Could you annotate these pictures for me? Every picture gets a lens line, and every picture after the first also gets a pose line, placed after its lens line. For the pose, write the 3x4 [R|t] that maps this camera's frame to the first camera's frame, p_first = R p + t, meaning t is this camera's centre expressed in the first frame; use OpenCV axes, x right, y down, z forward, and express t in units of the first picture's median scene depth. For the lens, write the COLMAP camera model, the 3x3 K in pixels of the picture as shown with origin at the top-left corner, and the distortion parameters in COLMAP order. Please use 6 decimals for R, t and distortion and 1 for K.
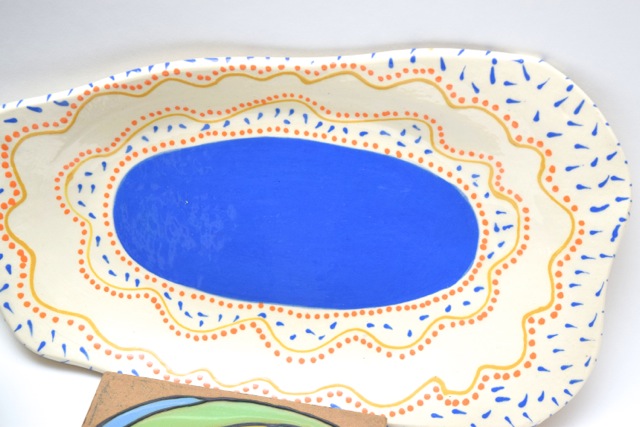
lens RADIAL K [[1430.0, 0, 324.6], [0, 1430.0, 212.5], [0, 0, 1]] dist [0.067442, 0.000000]
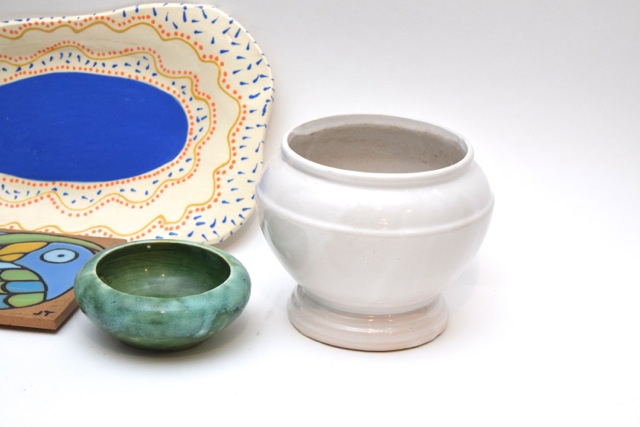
lens RADIAL K [[1430.0, 0, 326.3], [0, 1430.0, 212.3], [0, 0, 1]] dist [0.067442, 0.000000]
pose [[0.998002, -0.033568, -0.053531, 0.339117], [0.017124, 0.959191, -0.282241, 0.550522], [0.060821, 0.280760, 0.957849, -0.465327]]
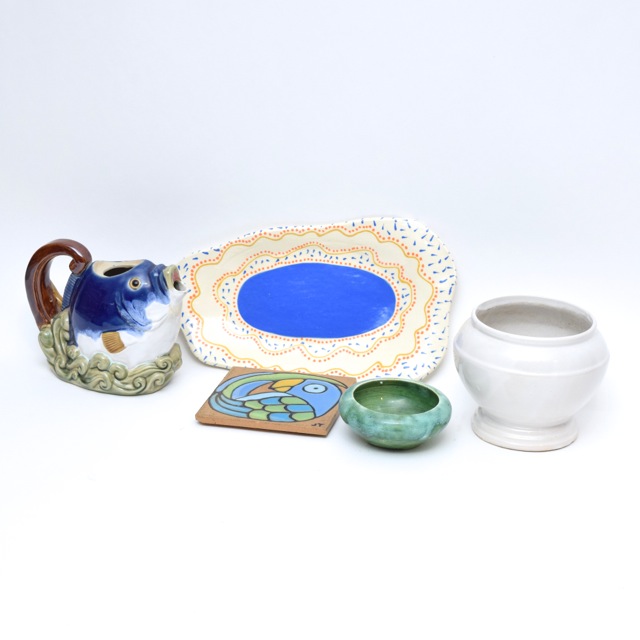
lens RADIAL K [[1619.8, 0, 317.8], [0, 1619.8, 318.0], [0, 0, 1]] dist [-0.005903, 0.000000]
pose [[0.995994, -0.027831, -0.084981, 0.202982], [0.000920, 0.953471, -0.301485, 0.822795], [0.089417, 0.300199, 0.949676, -1.463729]]
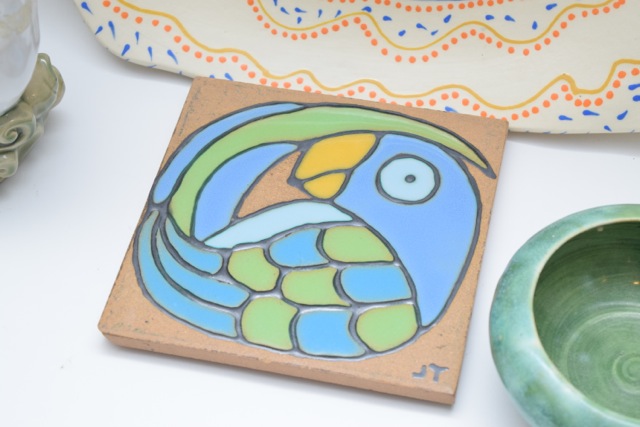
lens RADIAL K [[1430.0, 0, 323.1], [0, 1430.0, 213.3], [0, 0, 1]] dist [0.067442, 0.000000]
pose [[0.994910, -0.013006, -0.099924, 0.016952], [0.034710, 0.975182, 0.218669, 0.000015], [0.094600, -0.221024, 0.970669, 0.110263]]
